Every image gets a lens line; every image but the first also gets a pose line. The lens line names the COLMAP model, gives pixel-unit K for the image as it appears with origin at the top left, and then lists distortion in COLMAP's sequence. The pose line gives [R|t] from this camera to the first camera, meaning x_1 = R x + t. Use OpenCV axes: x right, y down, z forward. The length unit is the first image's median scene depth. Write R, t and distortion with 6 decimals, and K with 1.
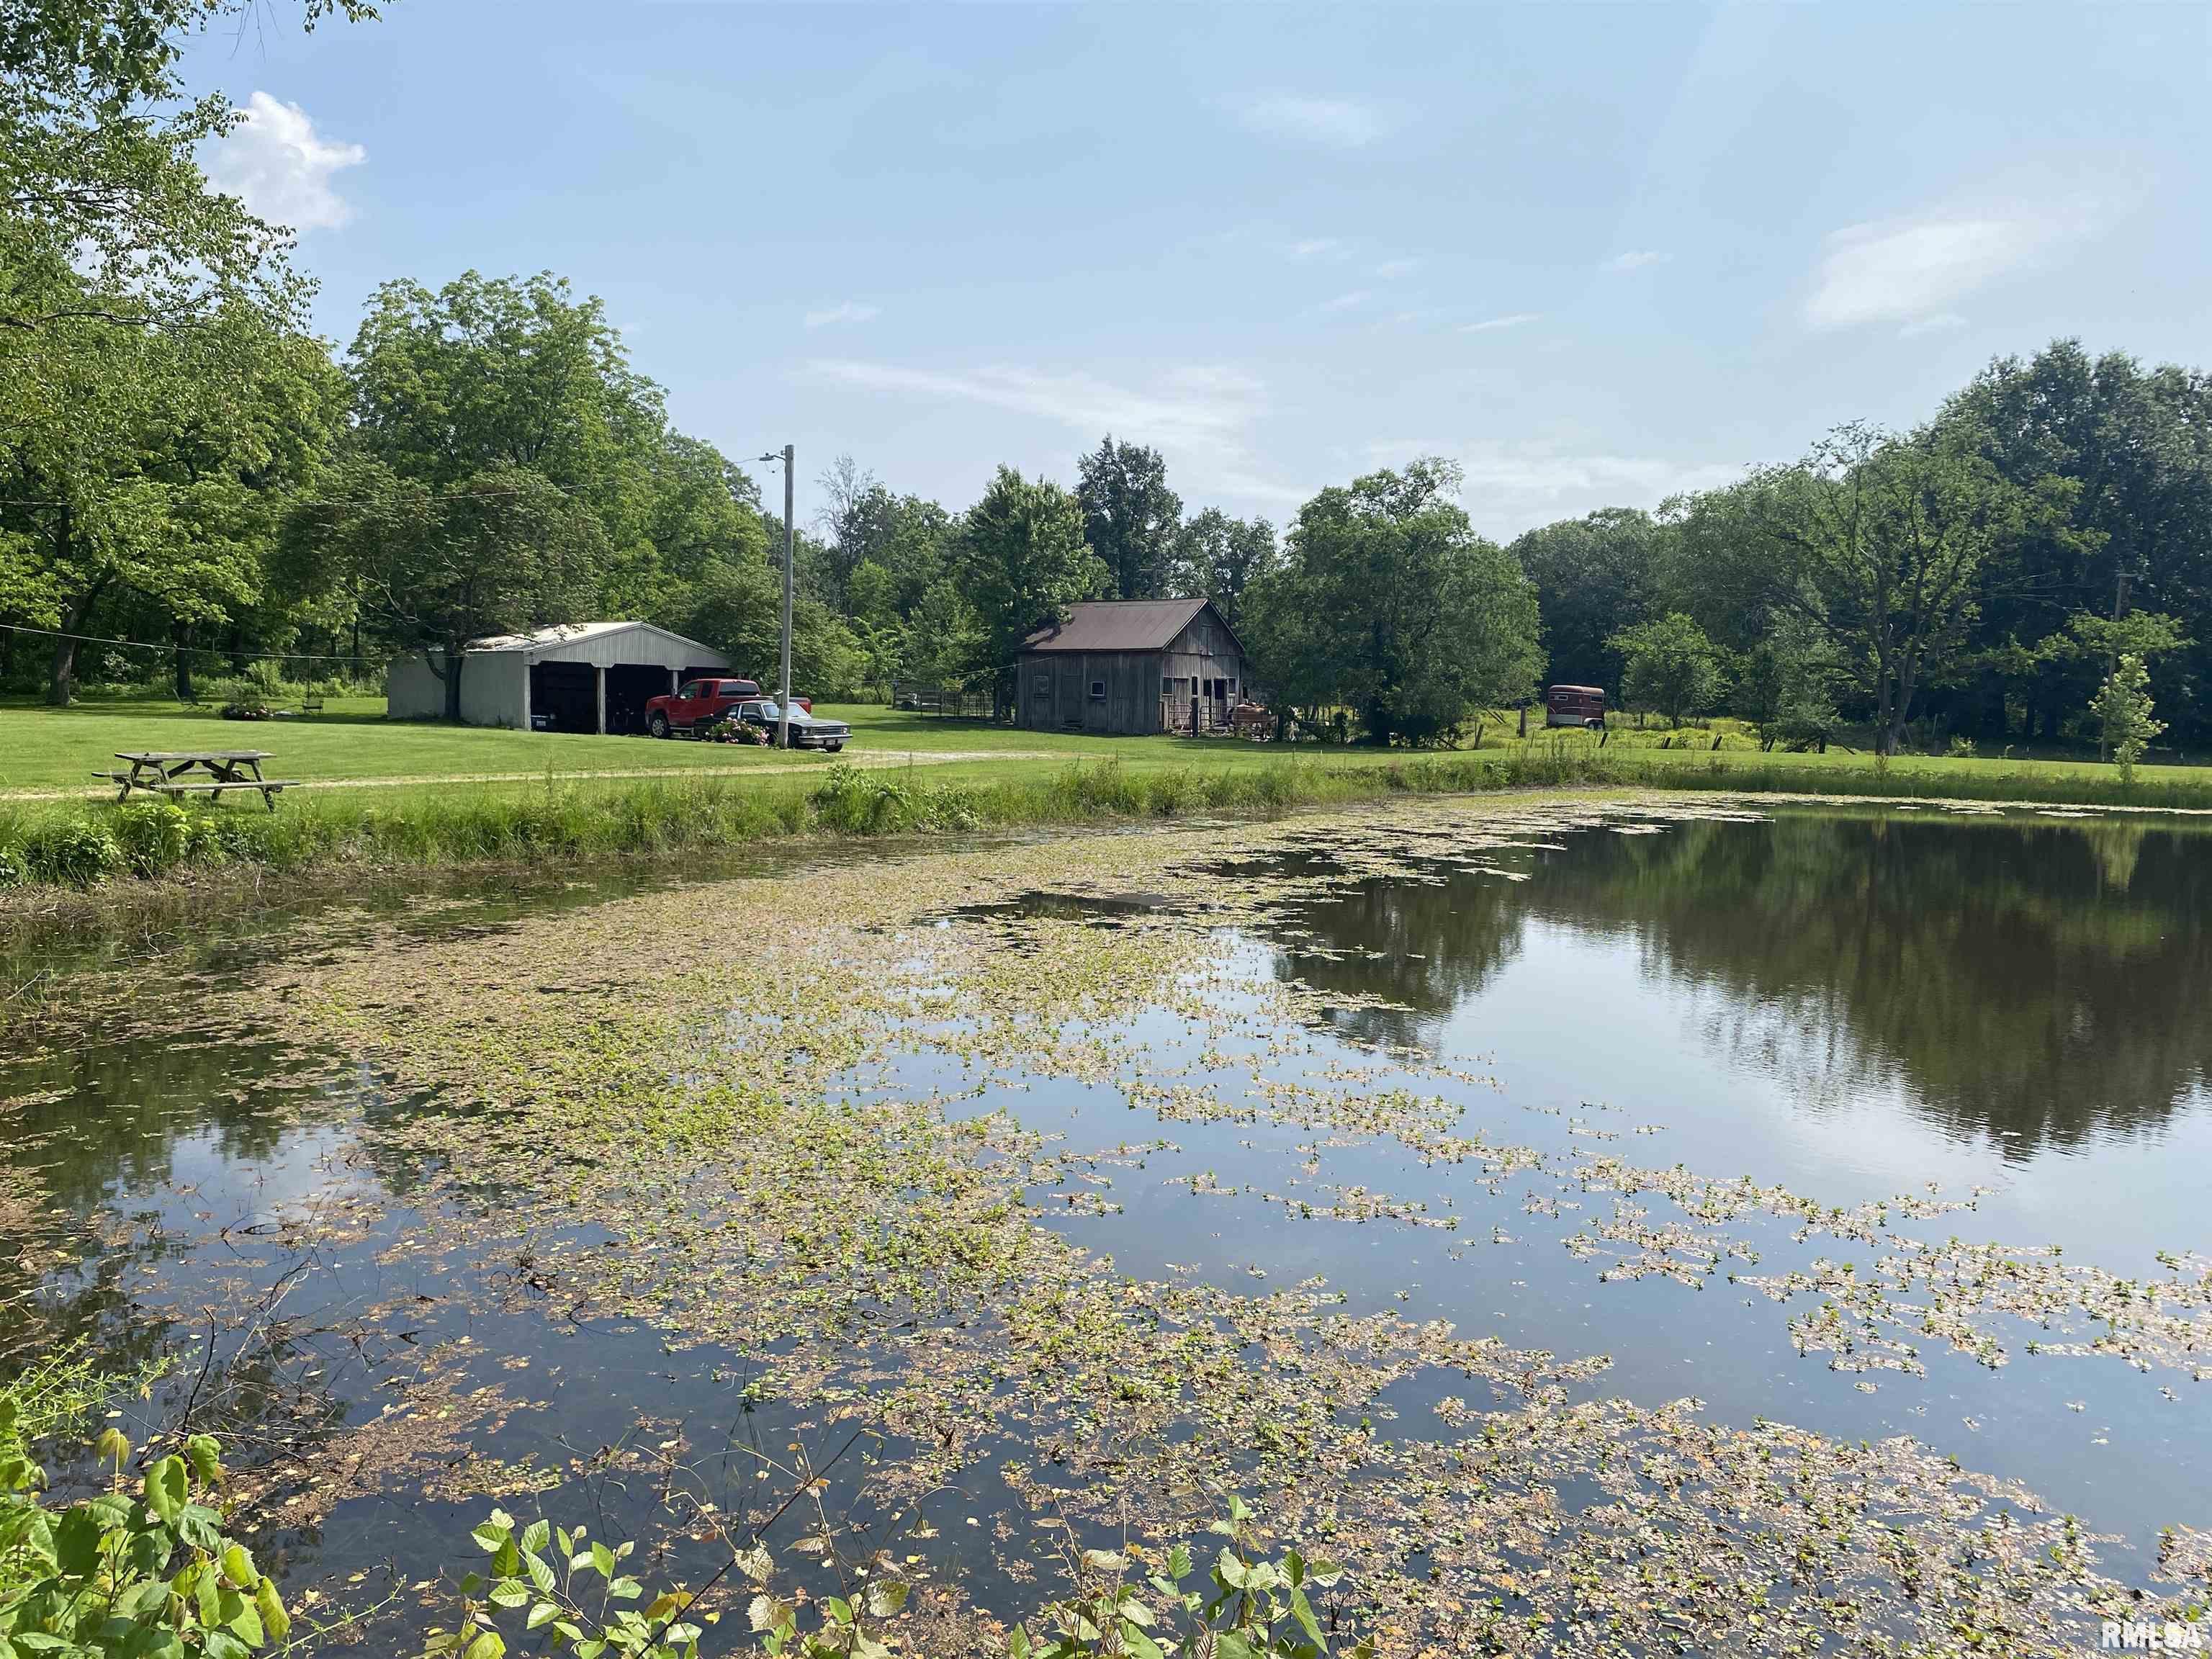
lens RADIAL K [[1643.6, 0, 1093.4], [0, 1643.6, 829.5], [0, 0, 1]] dist [0.044648, -0.105604]
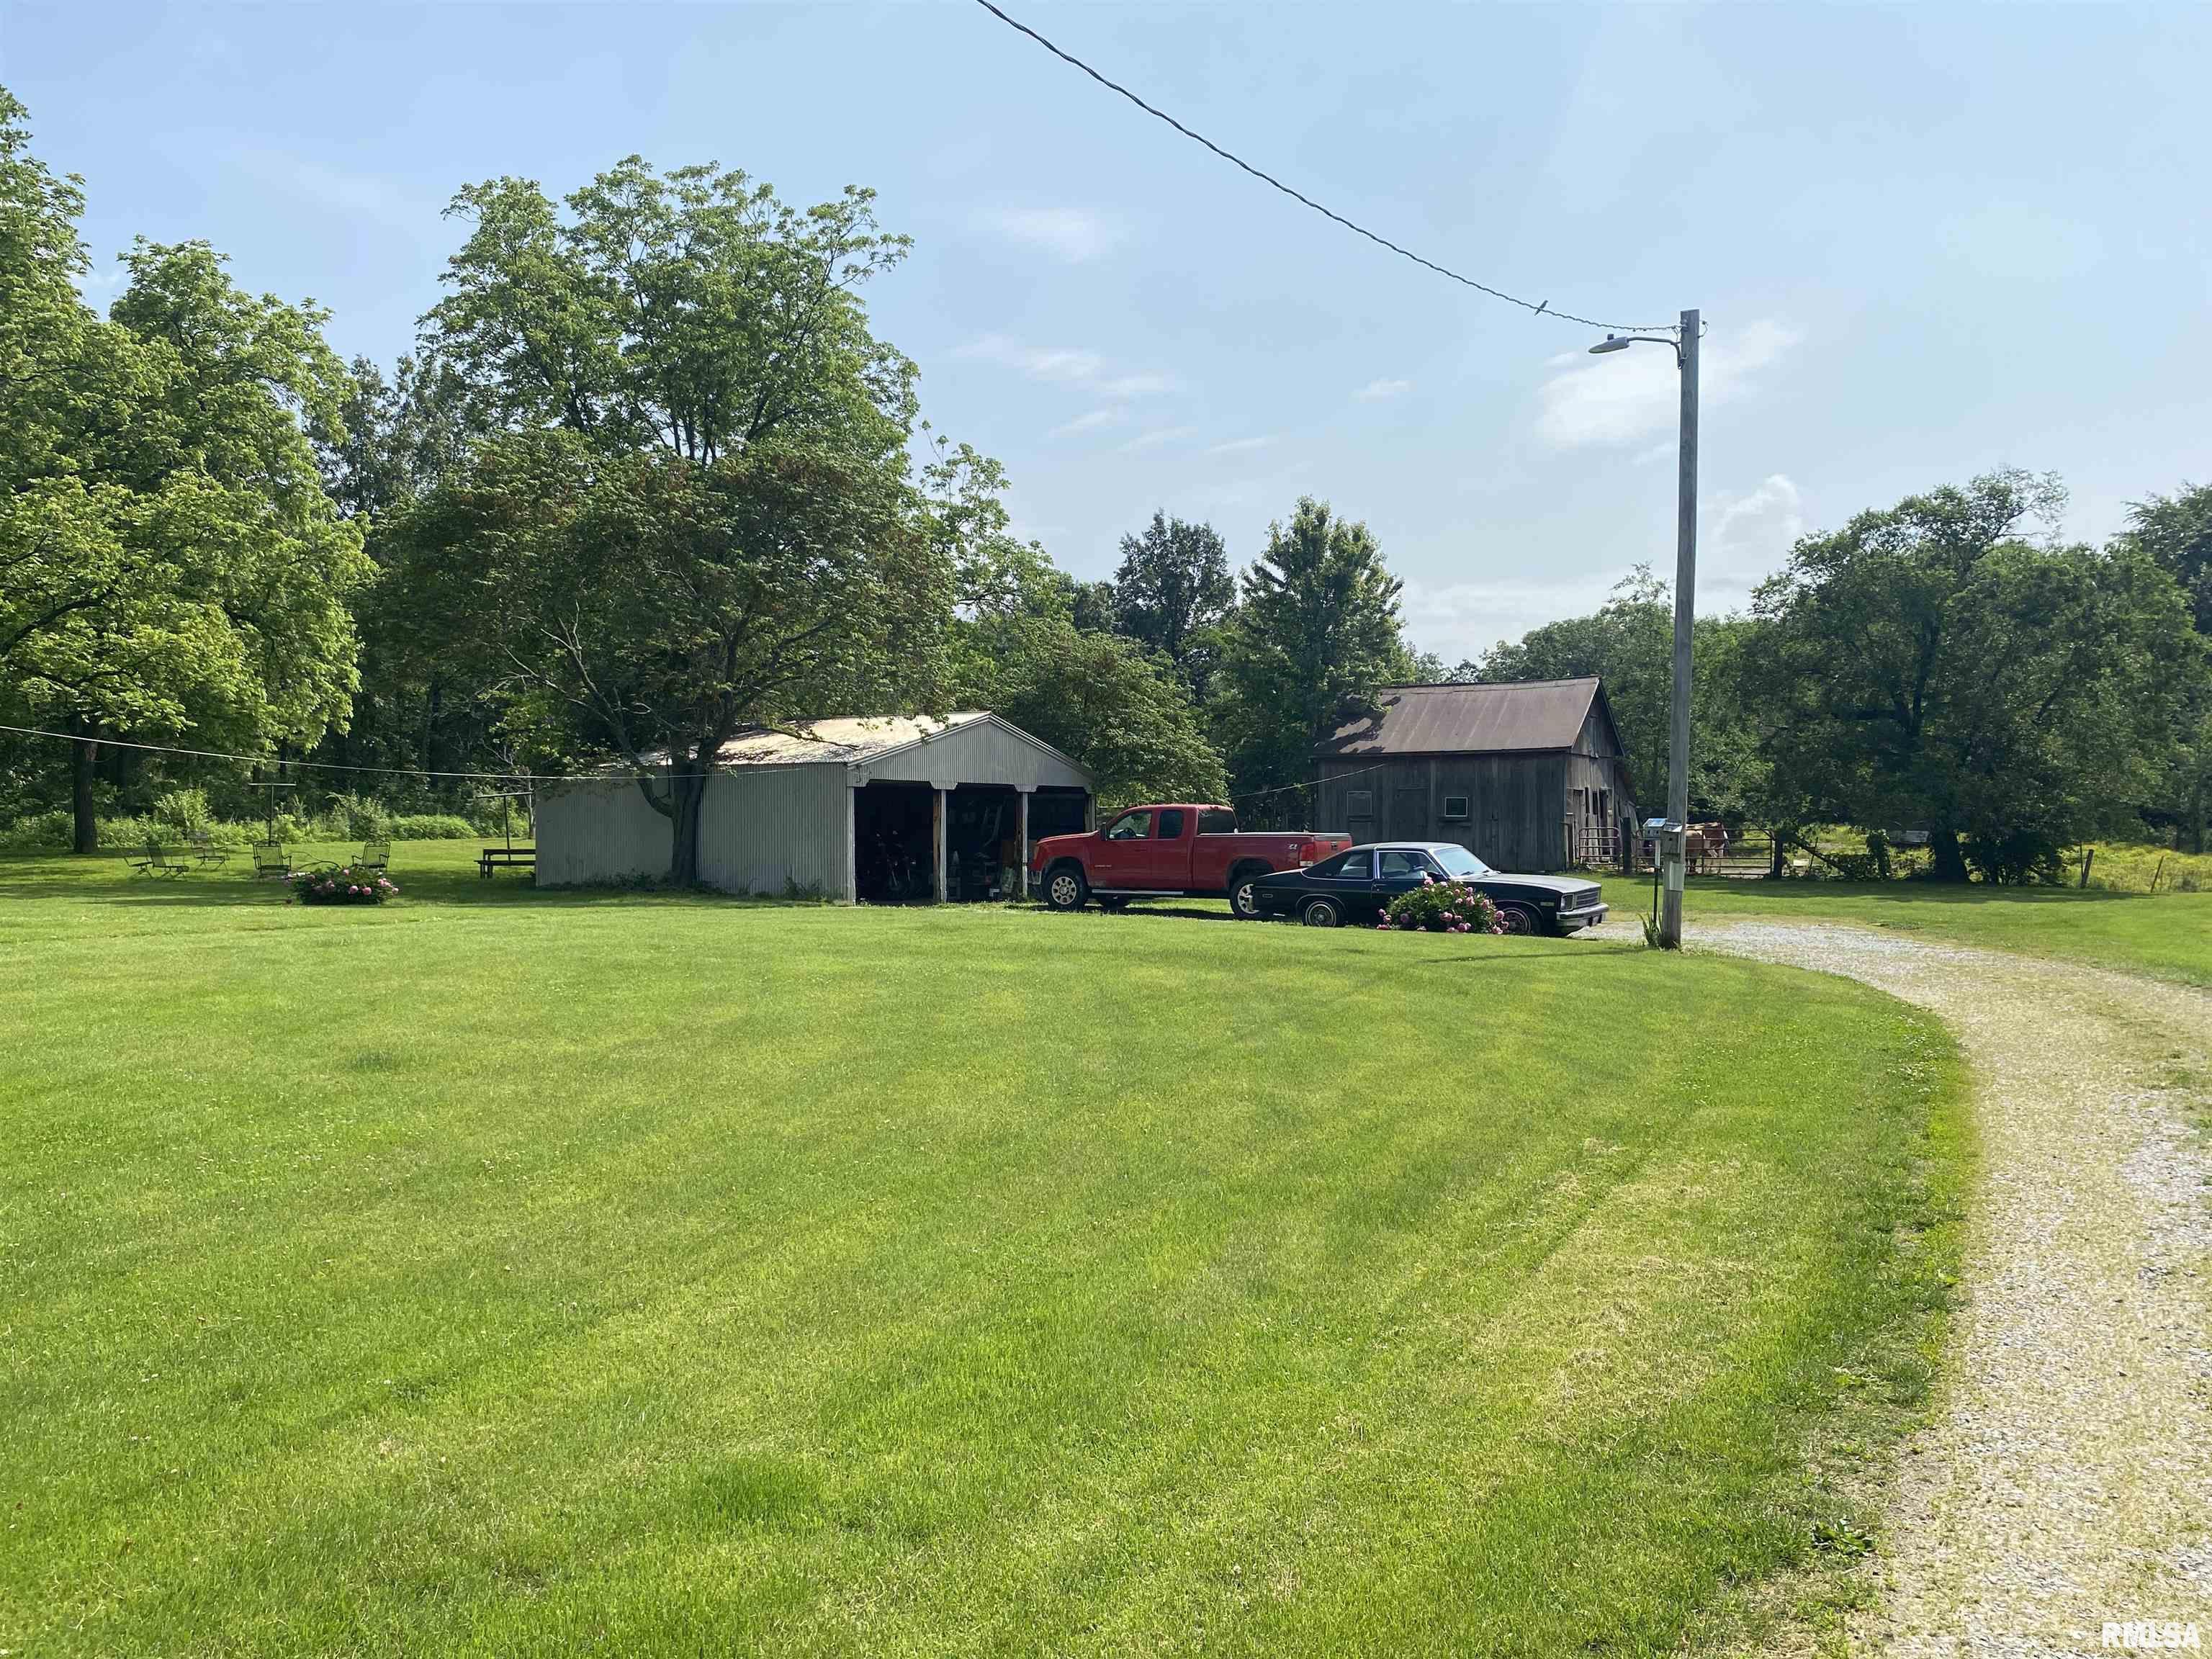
lens RADIAL K [[1643.6, 0, 1093.4], [0, 1643.6, 829.5], [0, 0, 1]] dist [0.044648, -0.105604]
pose [[0.992751, -0.021686, 0.118213, -0.269747], [0.029987, 0.997173, -0.068898, -0.036589], [-0.116385, 0.071944, 0.990595, 0.362432]]
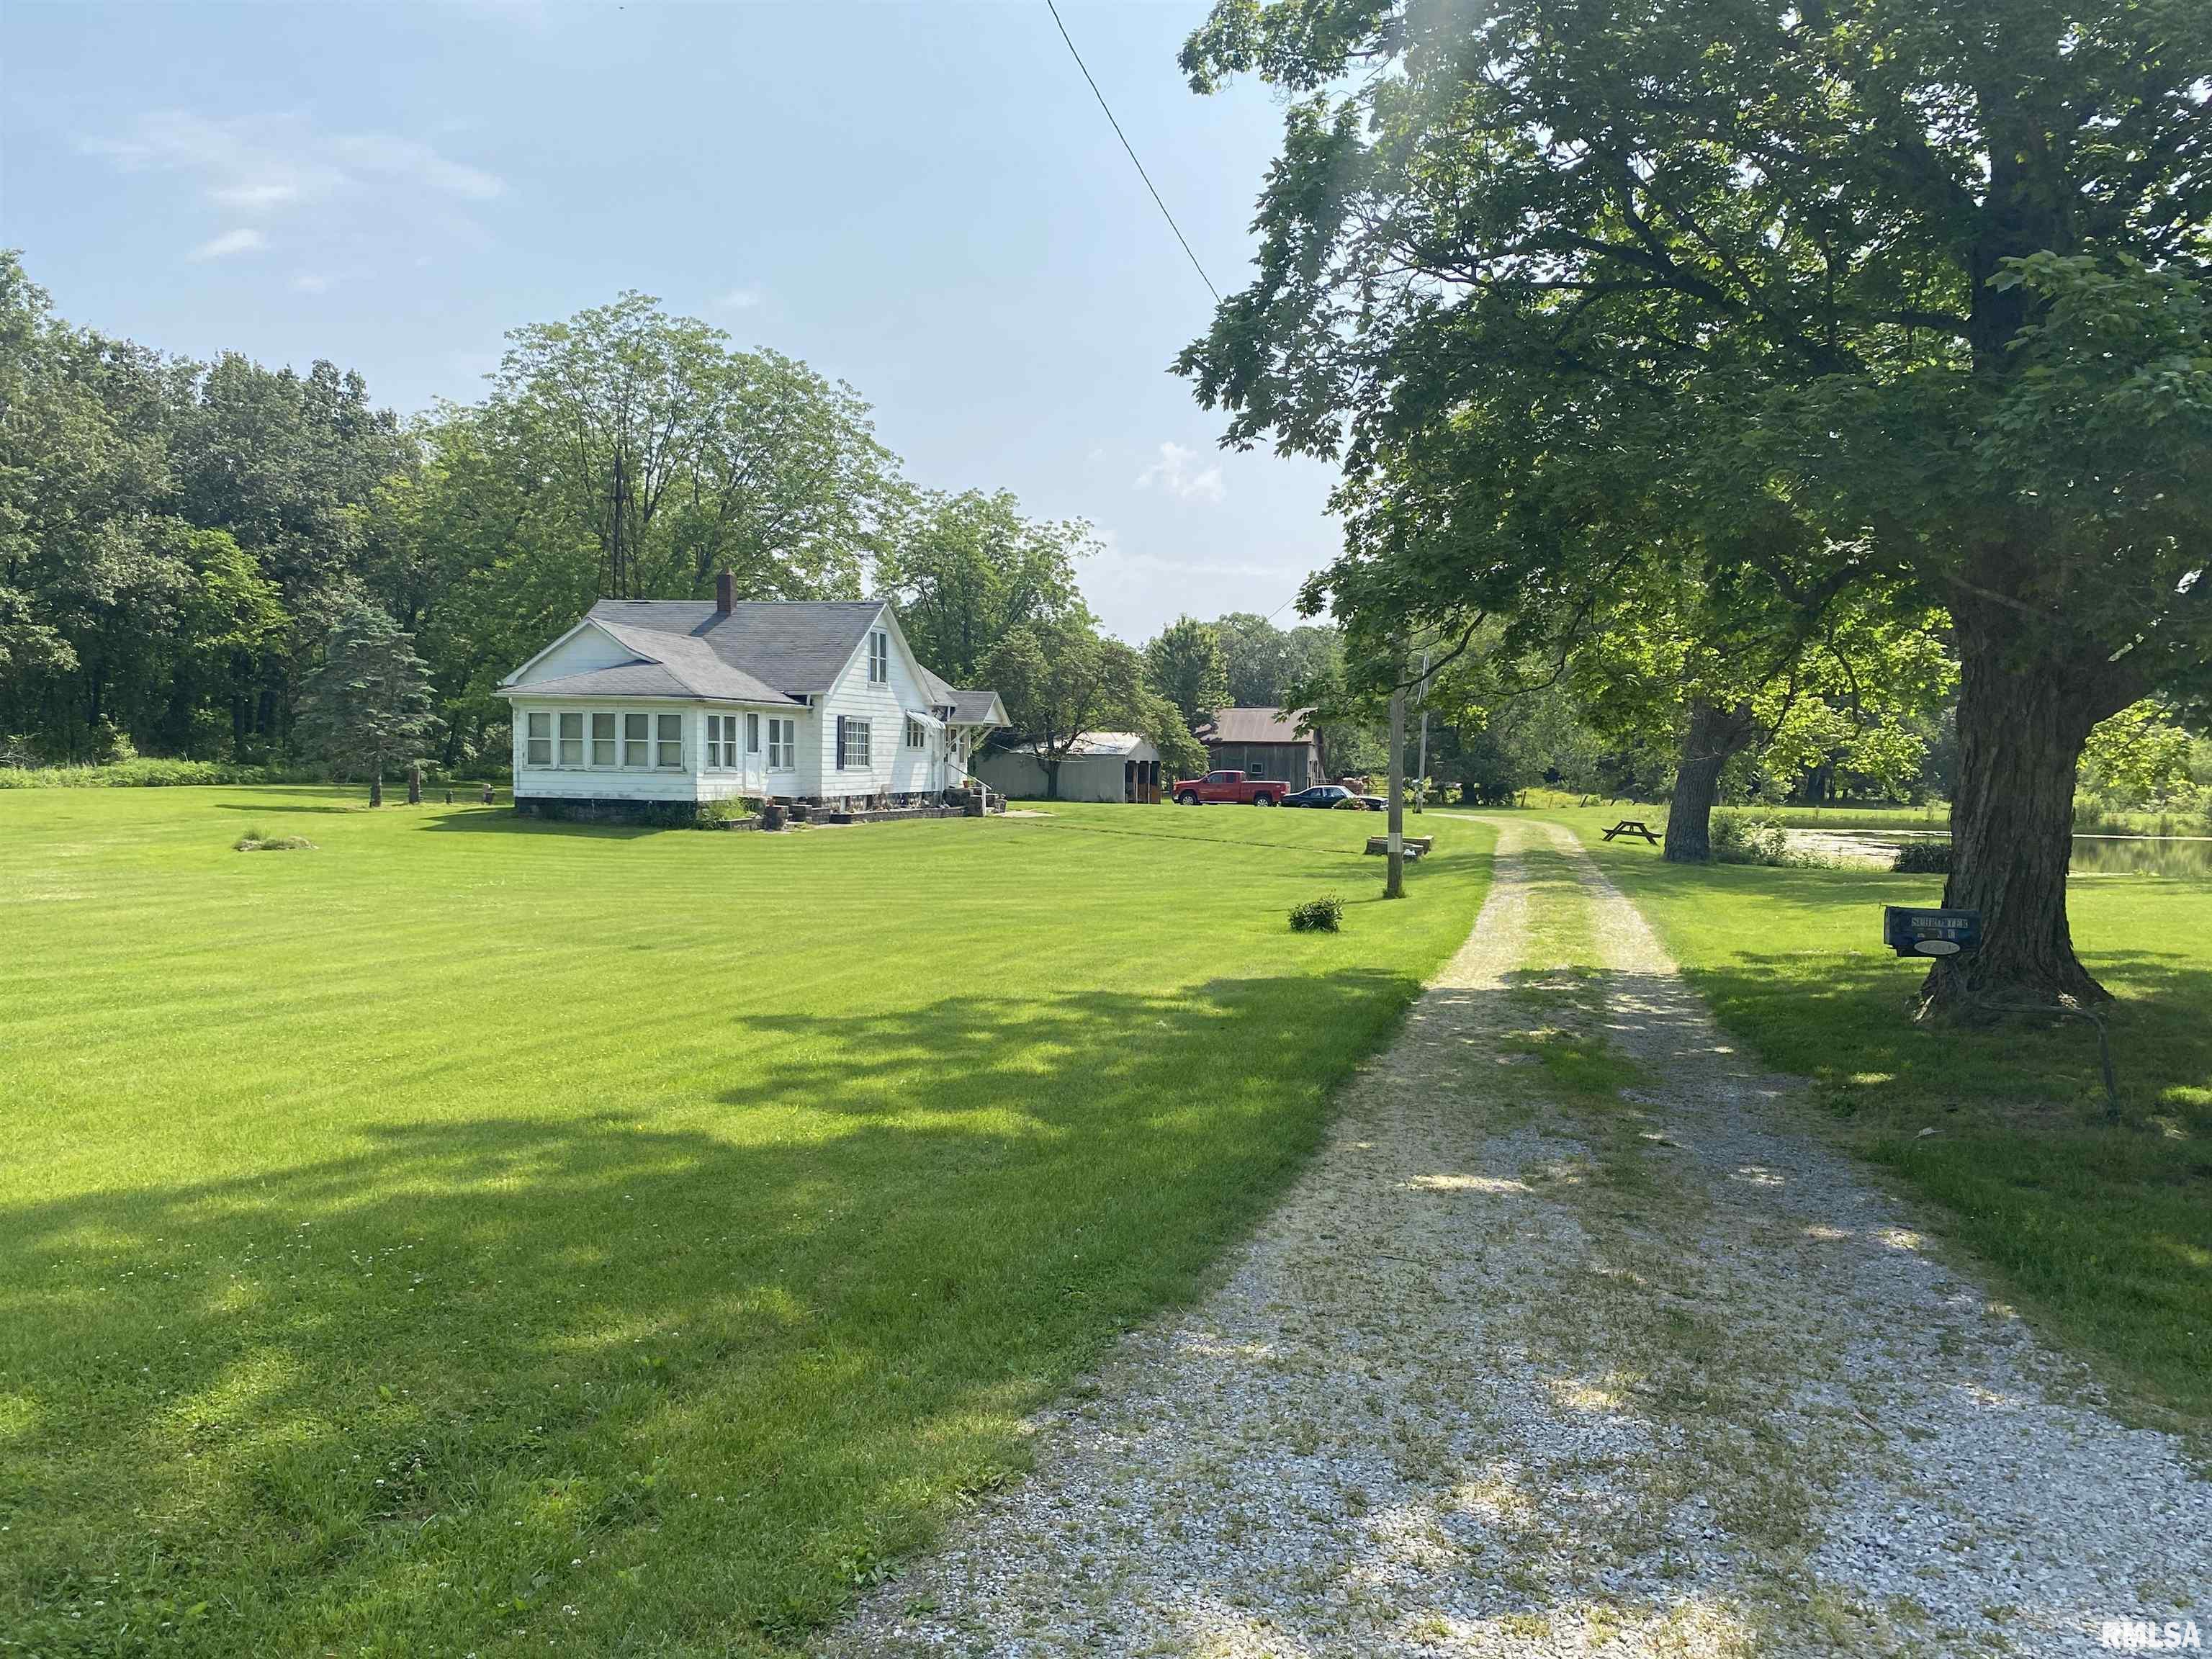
lens RADIAL K [[1643.6, 0, 1093.4], [0, 1643.6, 829.5], [0, 0, 1]] dist [0.044648, -0.105604]
pose [[0.922908, -0.023793, 0.384284, -0.800527], [0.036753, 0.998975, -0.026416, 0.003043], [-0.383262, 0.038503, 0.922837, -0.348476]]
